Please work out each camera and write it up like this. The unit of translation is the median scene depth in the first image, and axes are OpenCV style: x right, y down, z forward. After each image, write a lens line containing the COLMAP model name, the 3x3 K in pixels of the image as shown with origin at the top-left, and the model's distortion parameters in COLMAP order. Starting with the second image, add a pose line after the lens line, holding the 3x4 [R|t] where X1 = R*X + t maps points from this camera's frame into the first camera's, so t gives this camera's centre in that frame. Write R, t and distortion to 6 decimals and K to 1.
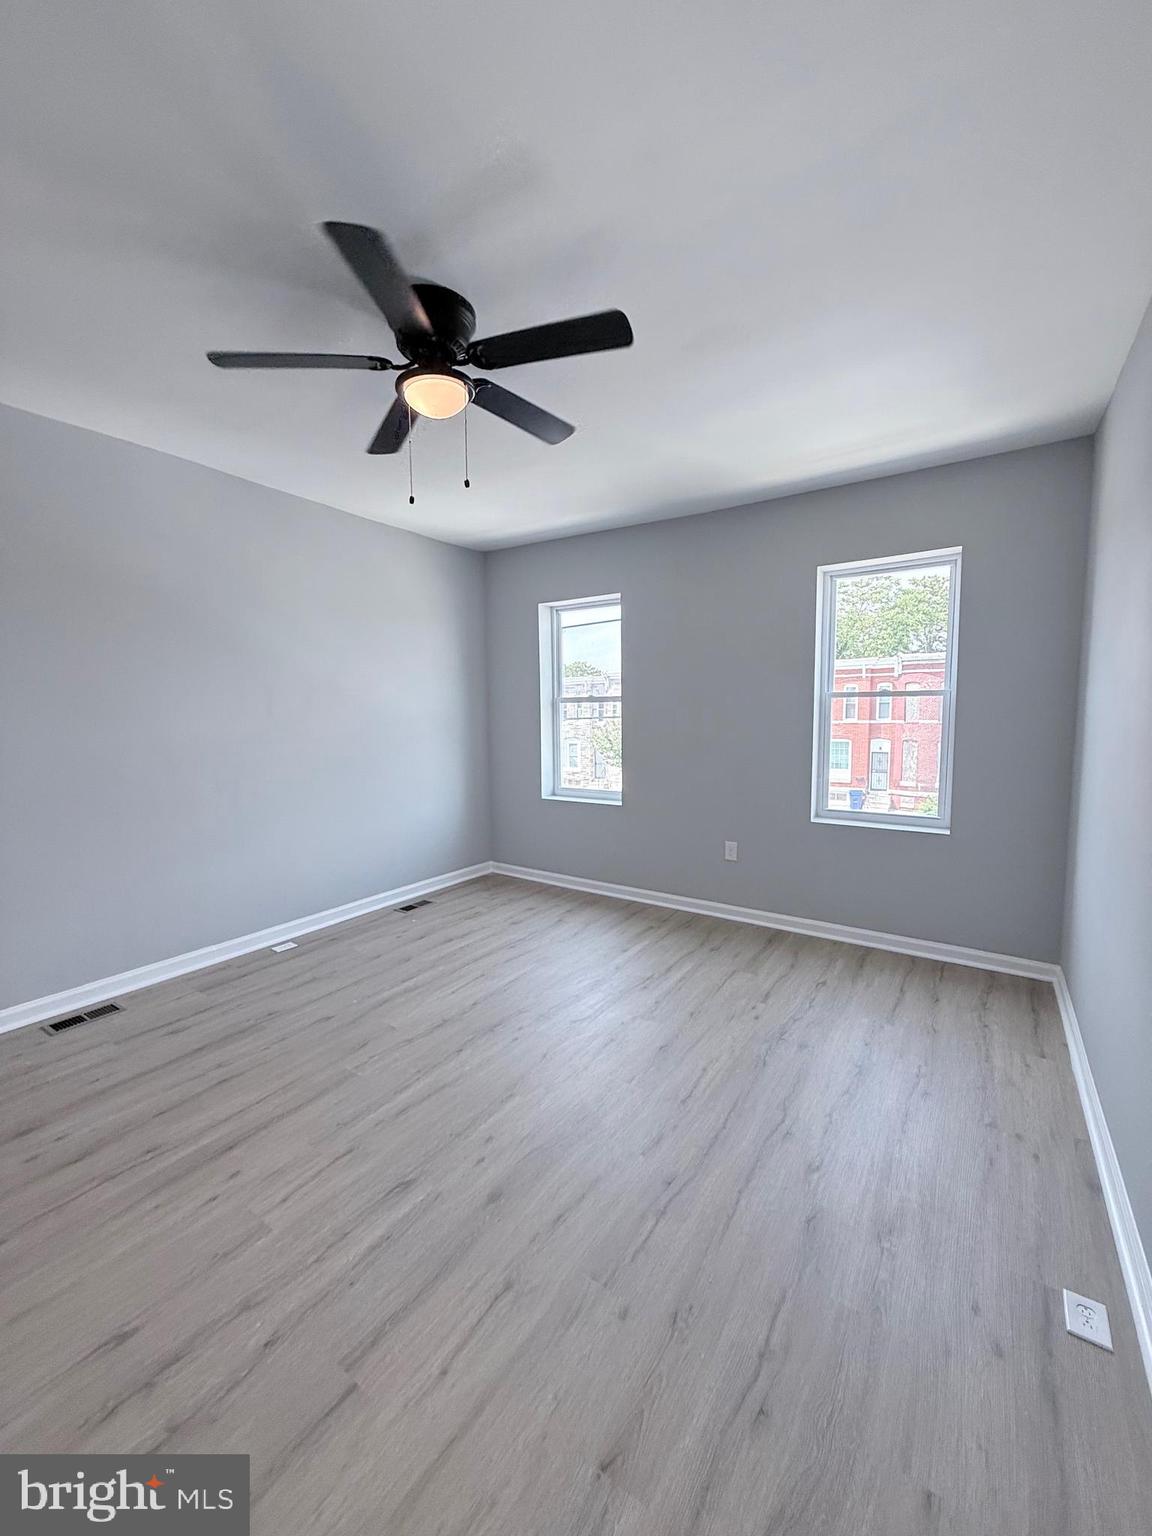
lens RADIAL K [[612.4, 0, 573.5], [0, 612.4, 763.8], [0, 0, 1]] dist [0.000168, 0.000368]
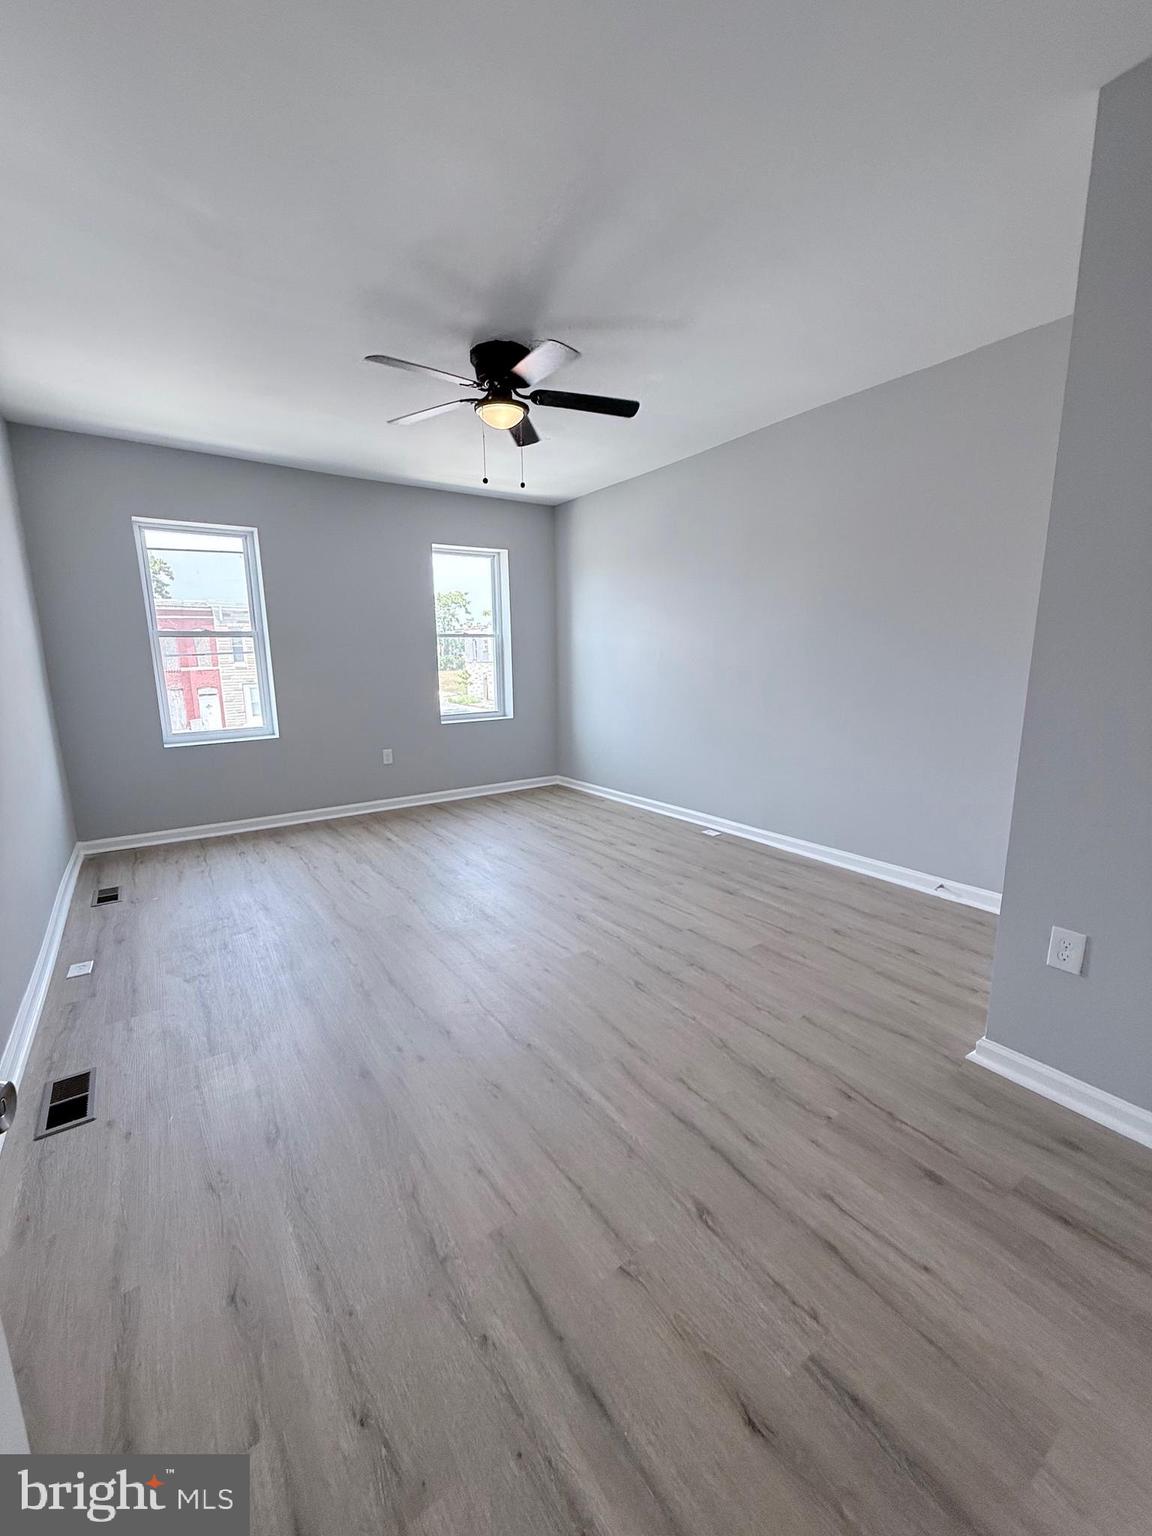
lens RADIAL K [[612.4, 0, 573.5], [0, 612.4, 763.8], [0, 0, 1]] dist [0.000168, 0.000368]
pose [[0.356307, -0.164079, 0.919850, -1.122986], [0.090176, 0.985904, 0.140931, 0.015182], [-0.930007, 0.032734, 0.366080, 0.237515]]
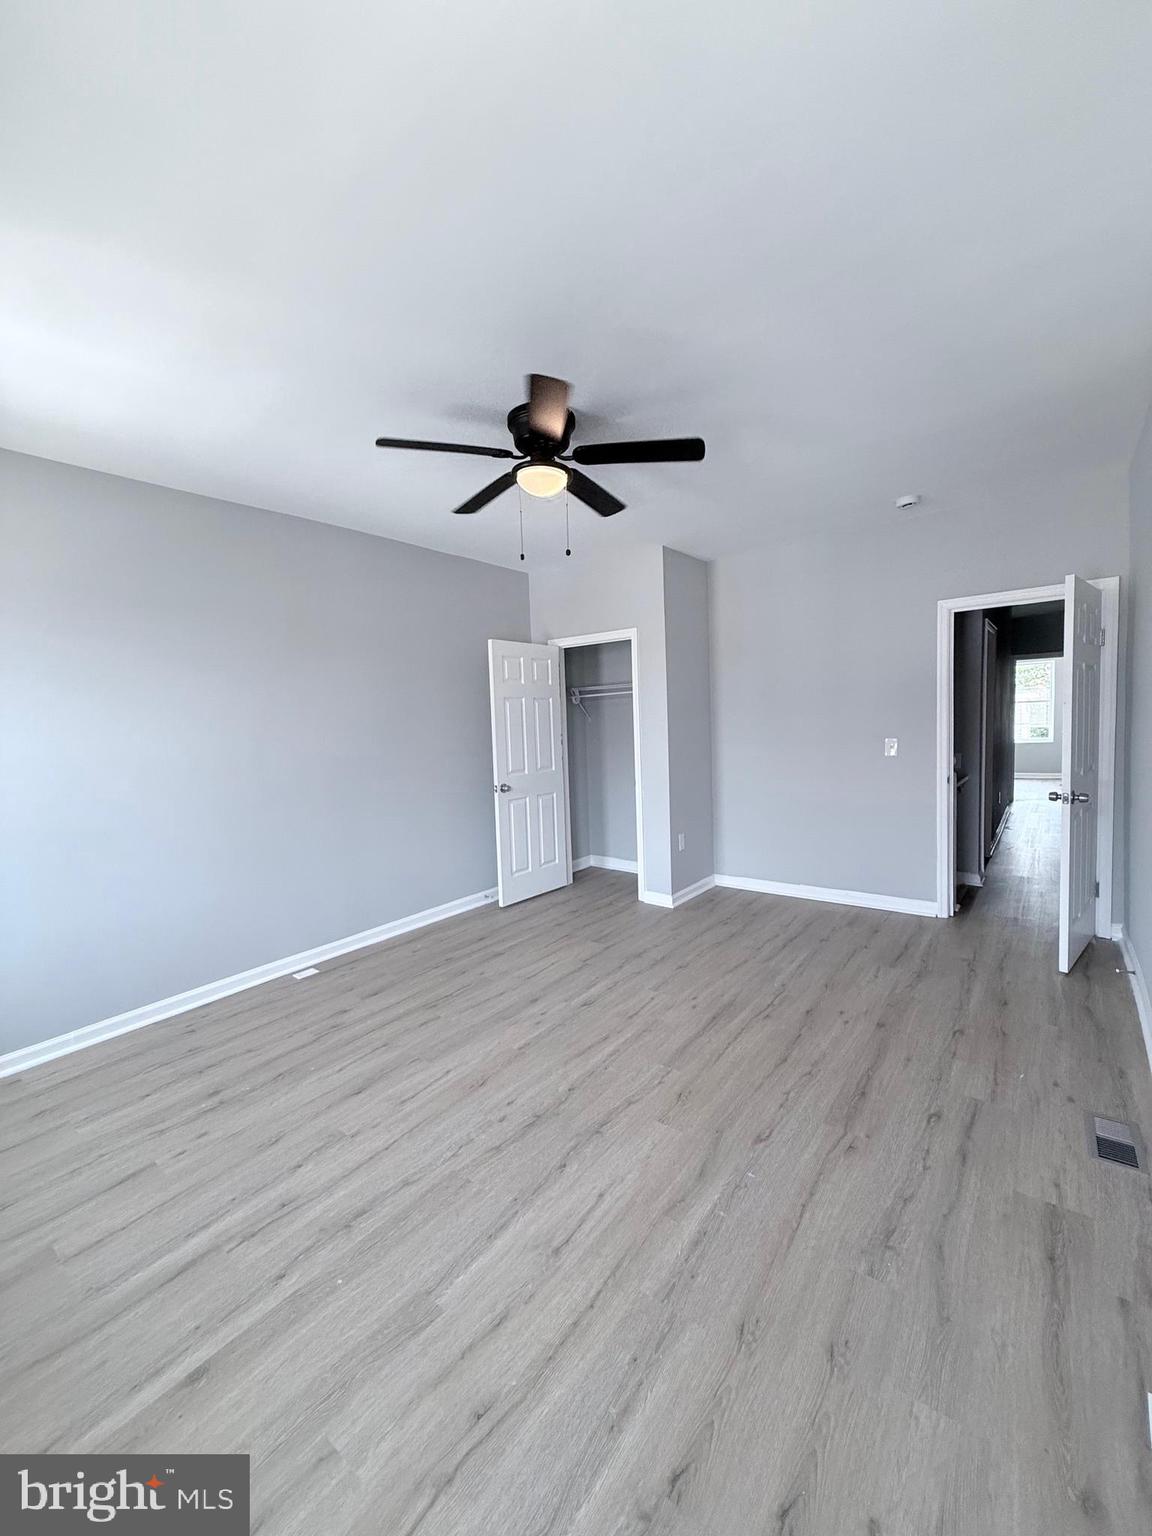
lens RADIAL K [[612.4, 0, 573.5], [0, 612.4, 763.8], [0, 0, 1]] dist [0.000168, 0.000368]
pose [[-0.996689, 0.043057, 0.068967, -0.242582], [0.053300, 0.986578, 0.154345, -0.147549], [-0.061396, 0.157510, -0.985607, 1.620540]]
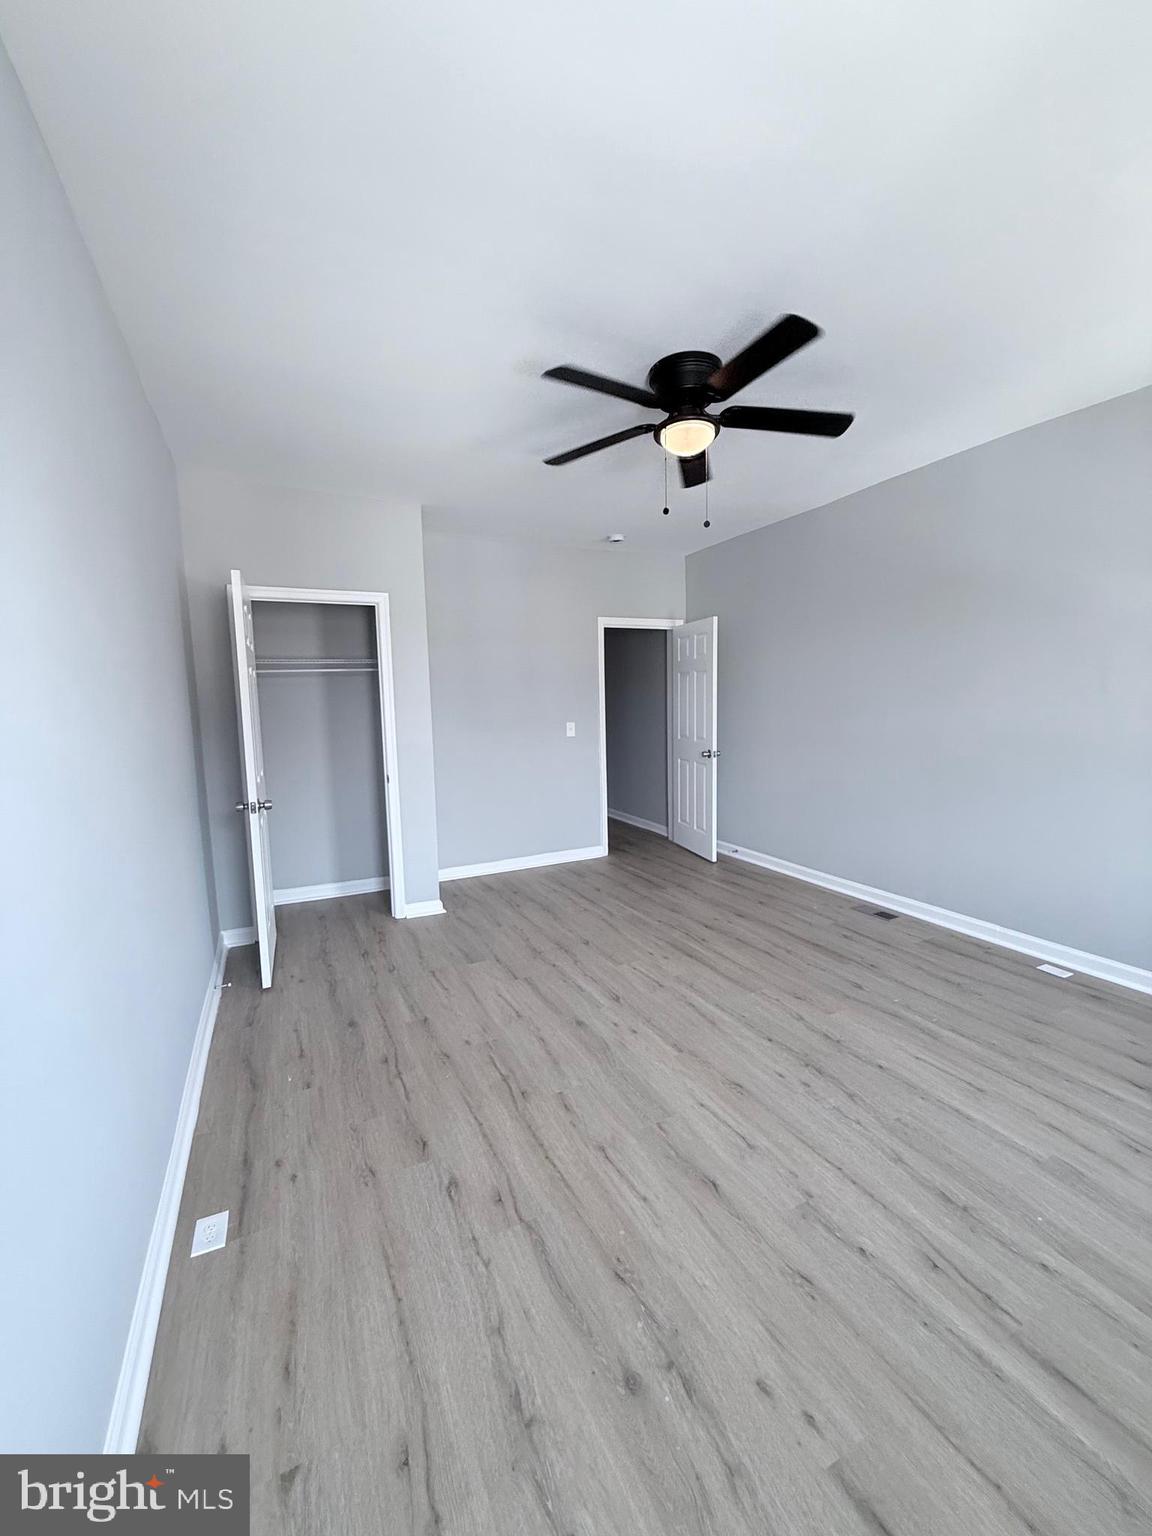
lens RADIAL K [[611.5, 0, 576.0], [0, 611.5, 768.0], [0, 0, 1]] dist [0.001099, 0.000031]
pose [[-0.492721, 0.118877, -0.862029, 0.682322], [-0.046037, 0.985676, 0.162243, -0.101313], [0.868969, 0.119626, -0.480190, 1.010307]]
